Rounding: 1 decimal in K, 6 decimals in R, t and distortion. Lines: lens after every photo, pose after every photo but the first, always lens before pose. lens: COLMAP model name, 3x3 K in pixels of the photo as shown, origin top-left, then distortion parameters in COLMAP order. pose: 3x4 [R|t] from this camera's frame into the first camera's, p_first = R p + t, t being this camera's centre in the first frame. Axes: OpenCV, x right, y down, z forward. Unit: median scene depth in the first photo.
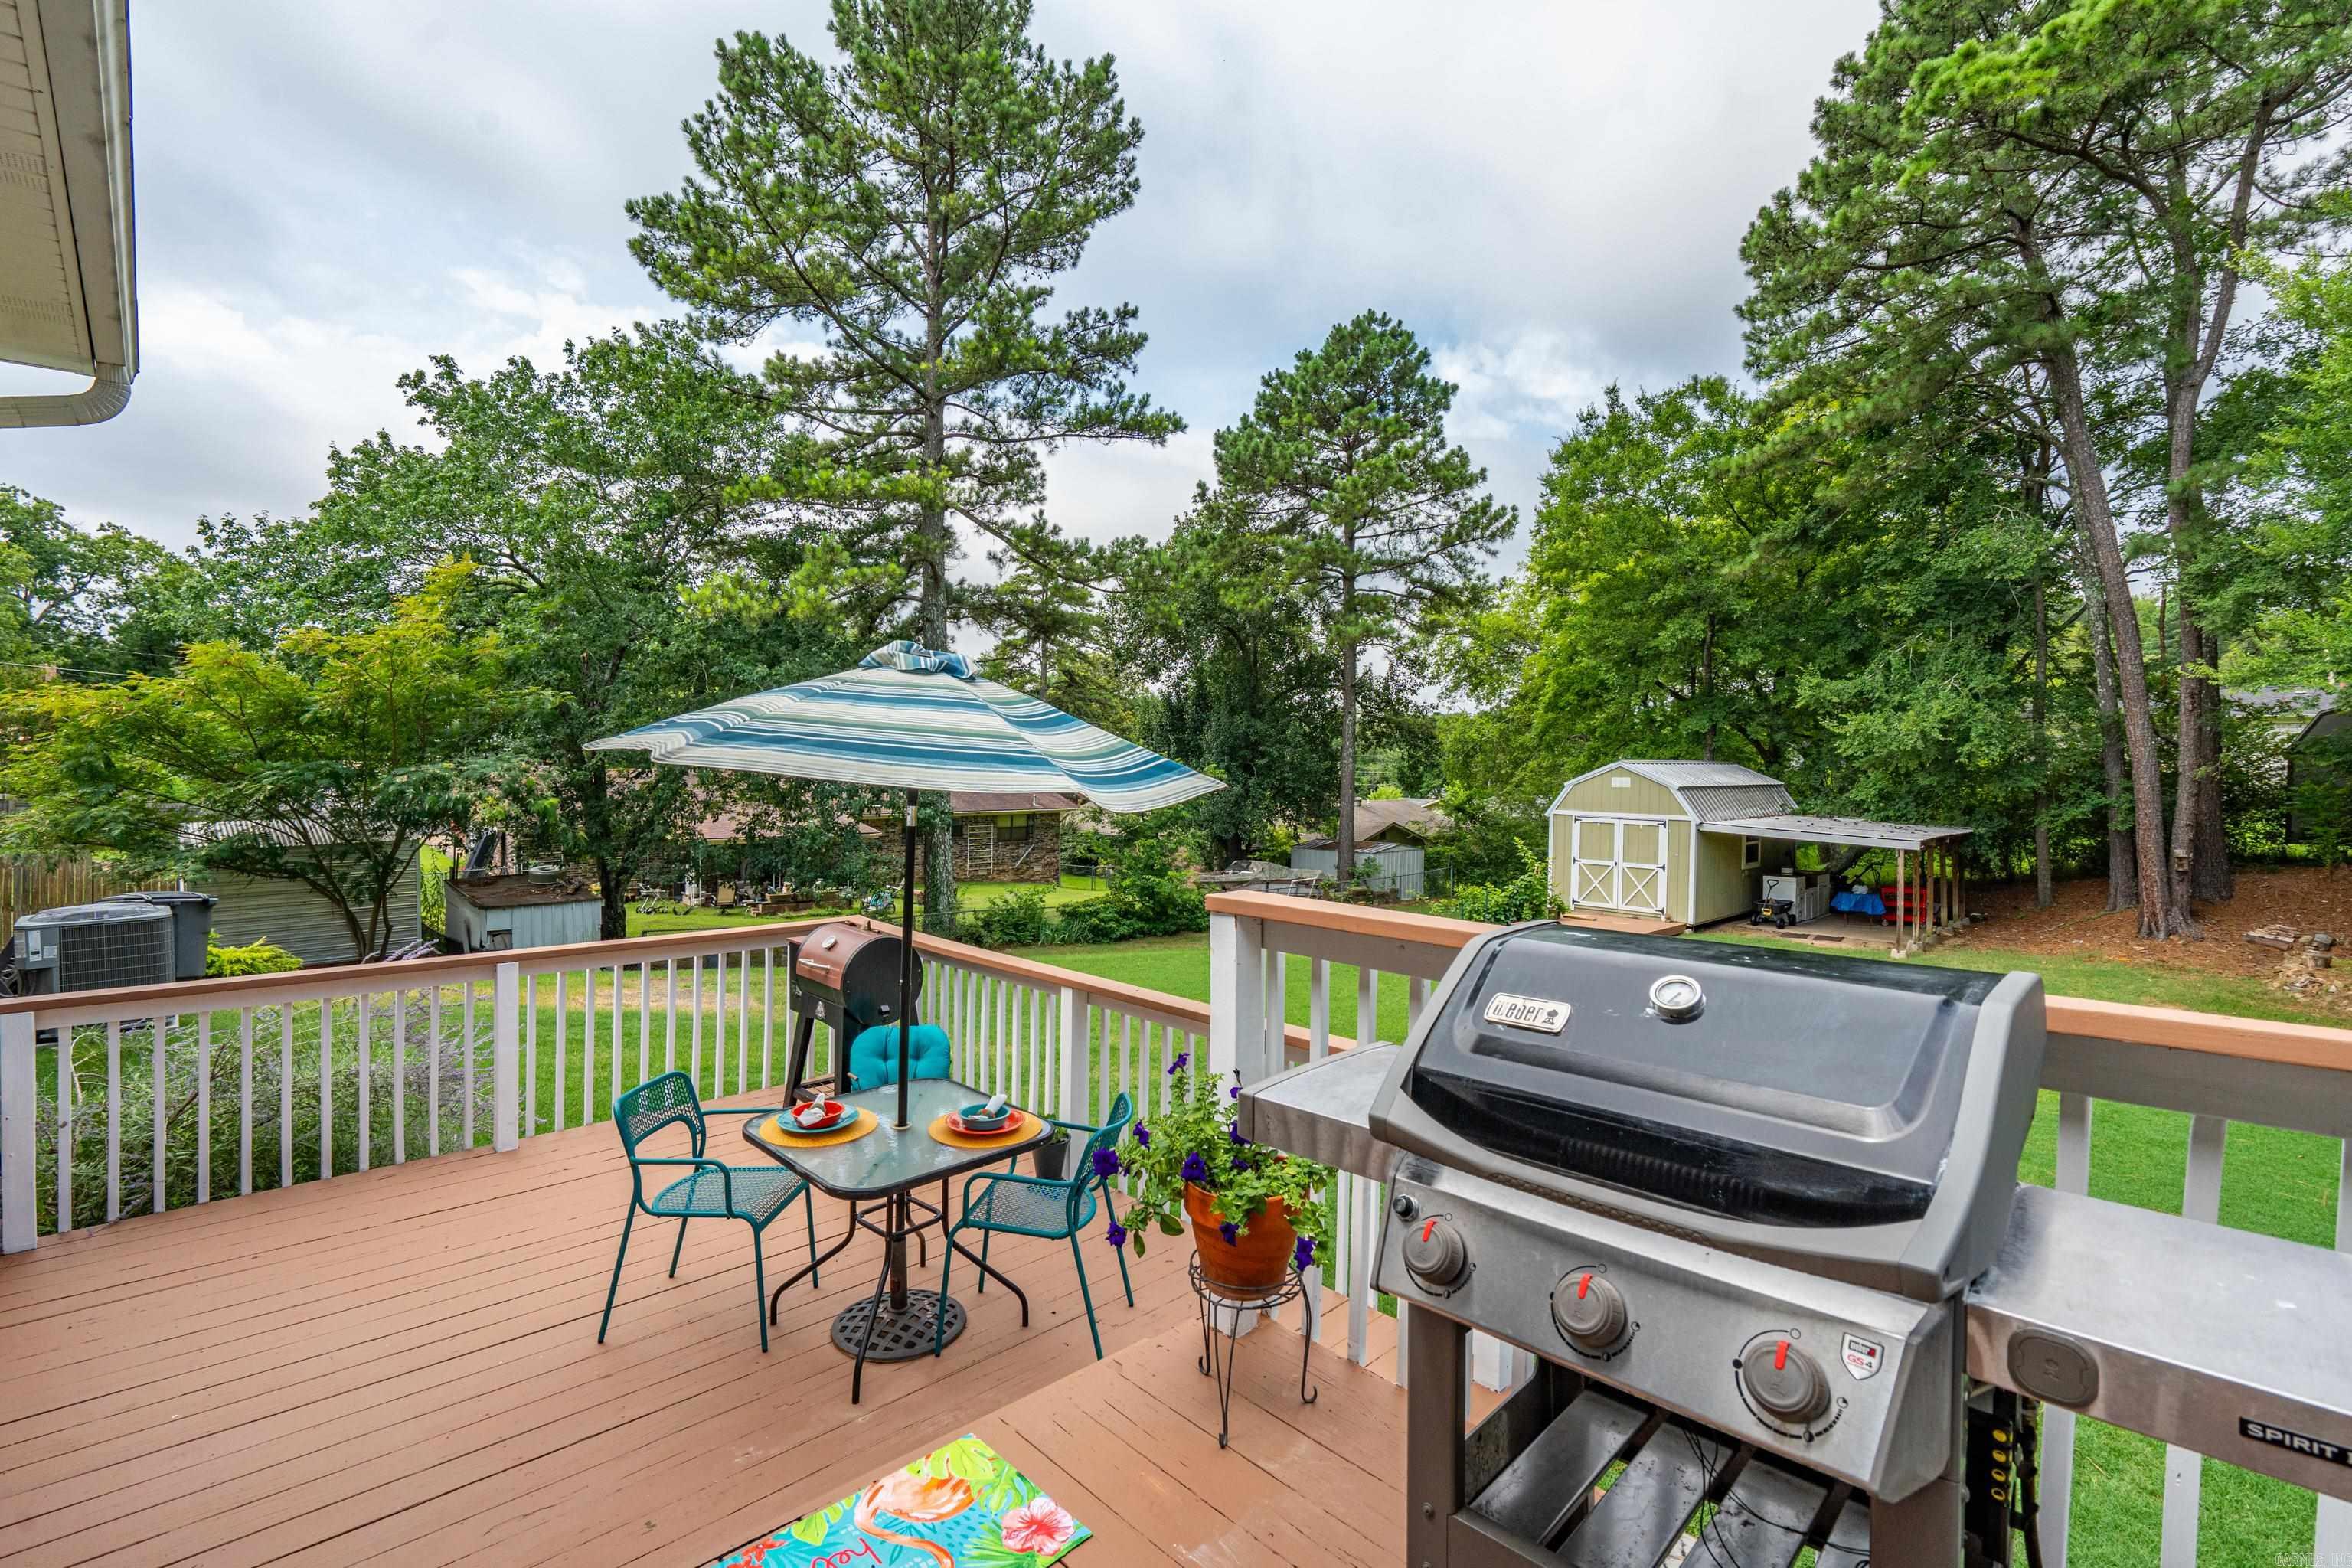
lens RADIAL K [[1063.4, 0, 1176.0], [0, 1063.4, 784.0], [0, 0, 1]] dist [-0.000442, 0.000639]
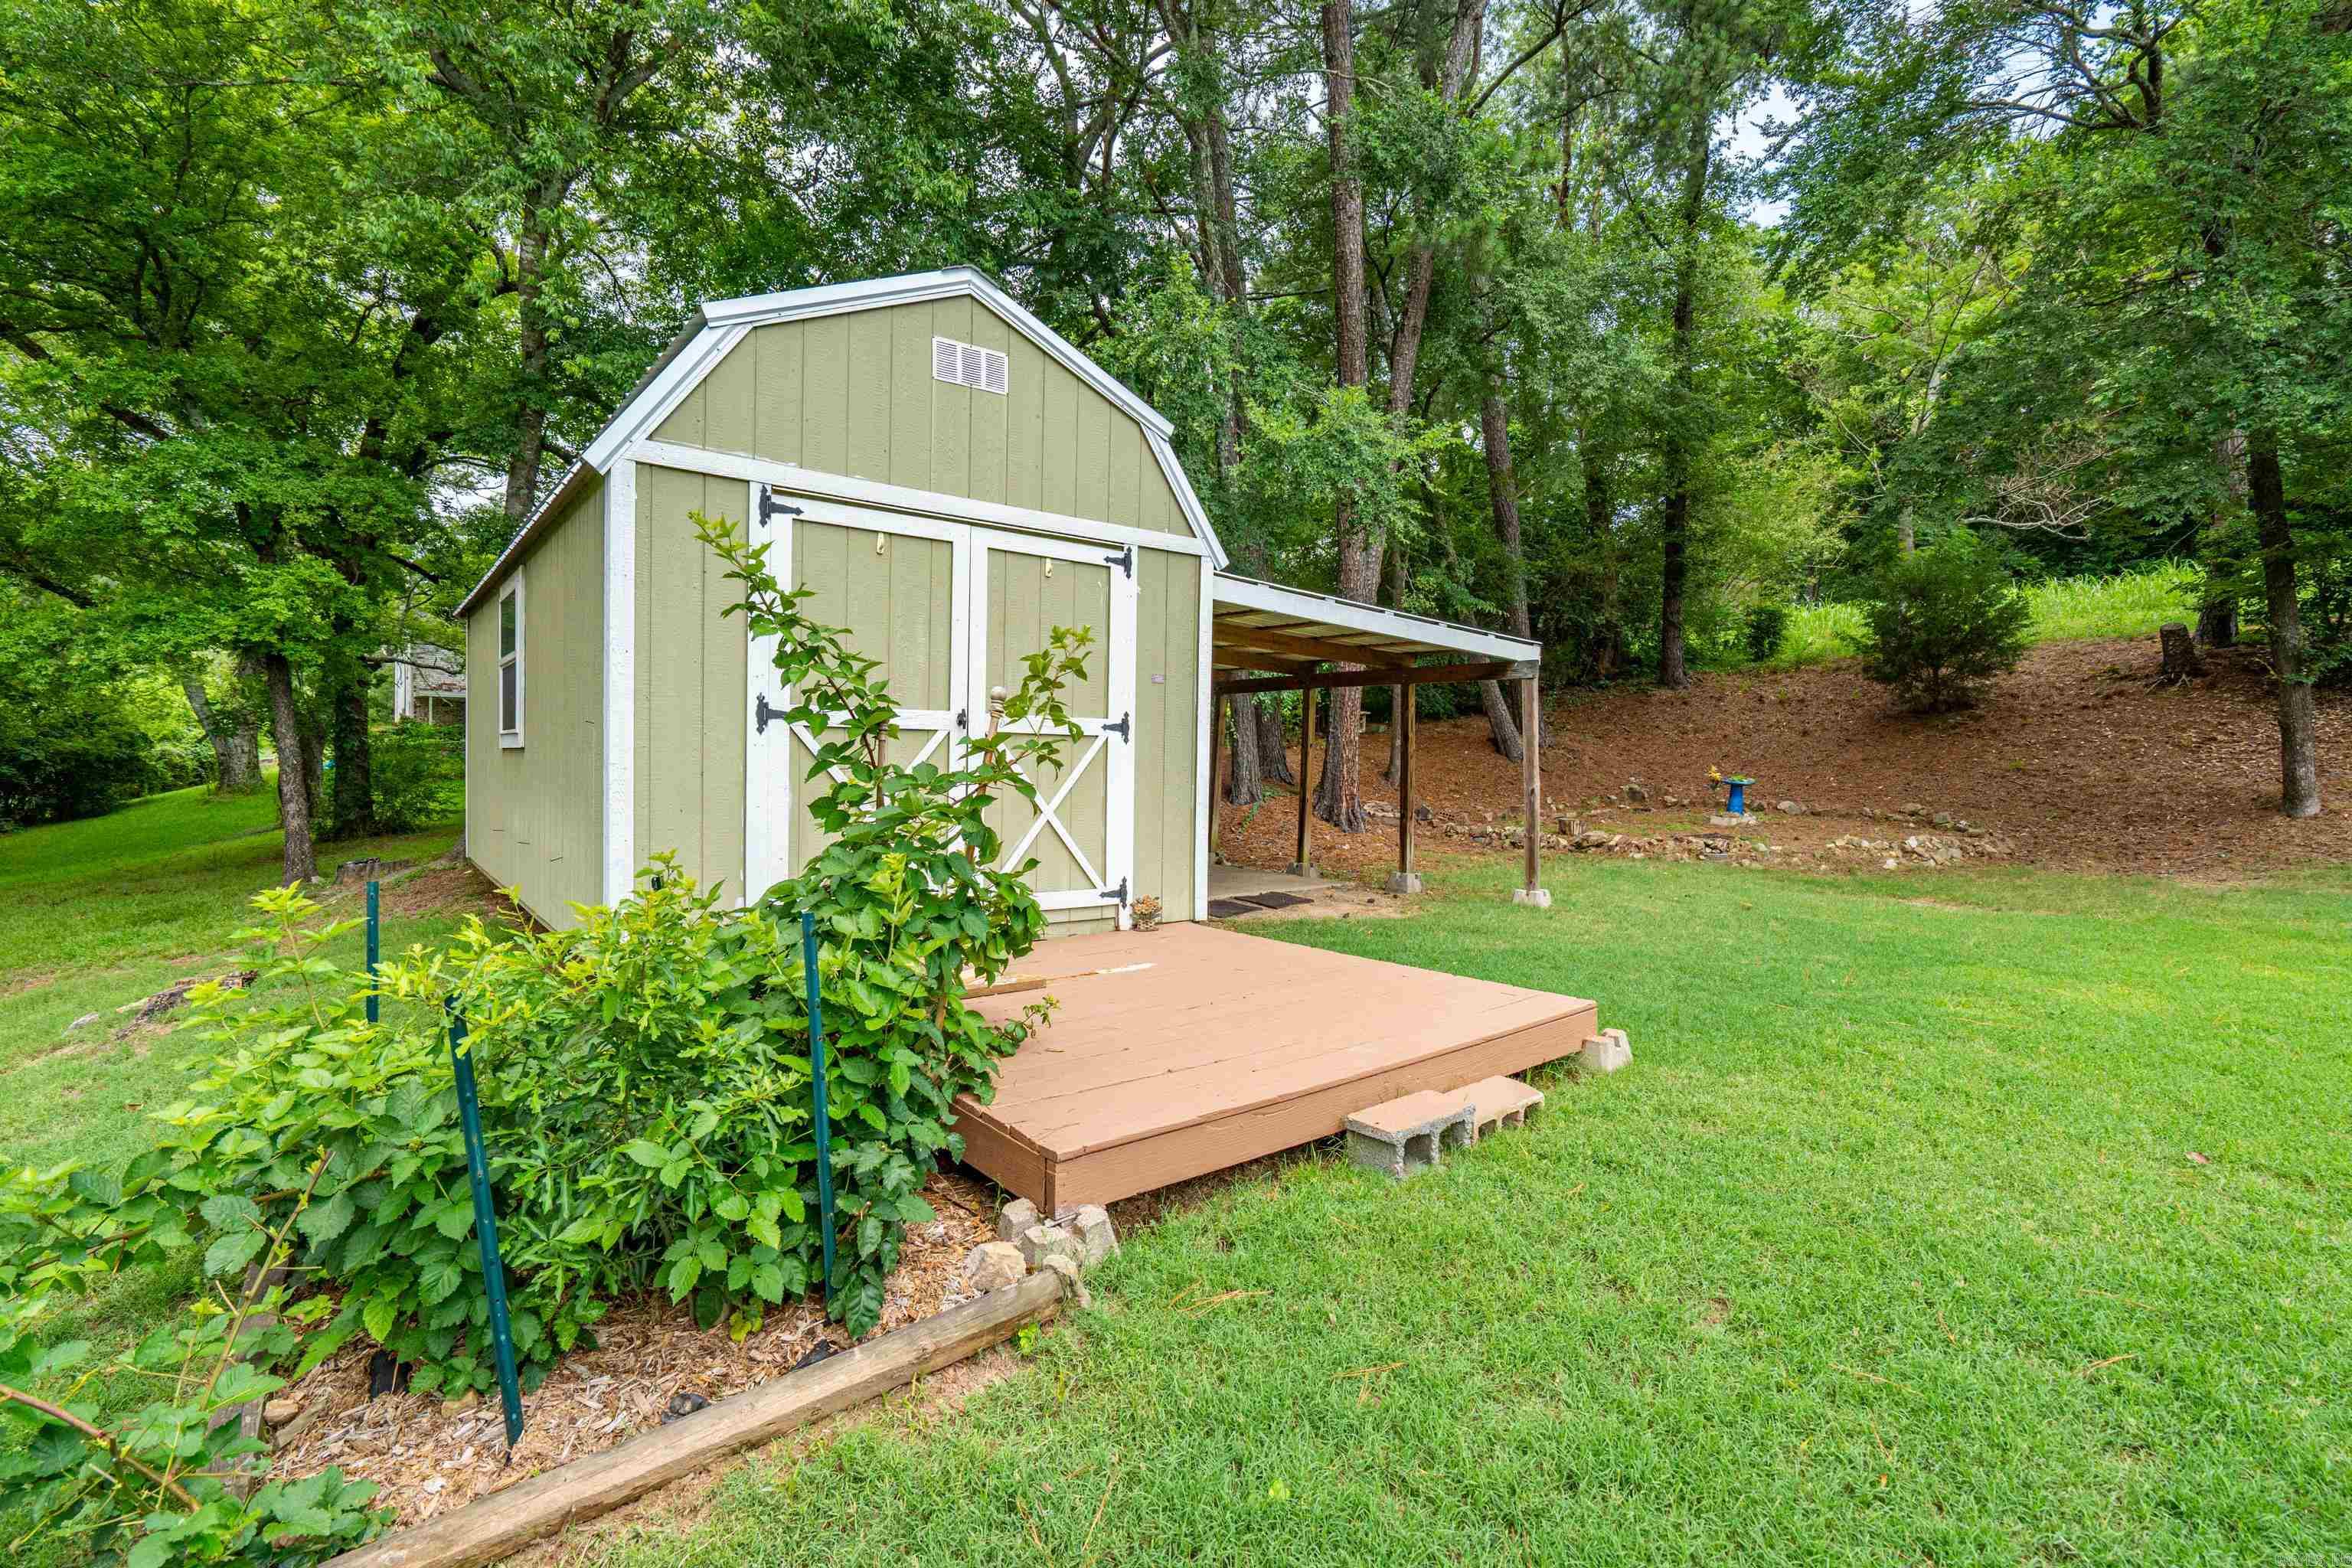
lens RADIAL K [[1063.4, 0, 1176.0], [0, 1063.4, 784.0], [0, 0, 1]] dist [-0.000442, 0.000639]
pose [[0.118512, -0.029837, 0.992504, 0.172129], [0.012315, 0.999516, 0.028578, 0.074191], [-0.992876, 0.008836, 0.118822, 0.833275]]
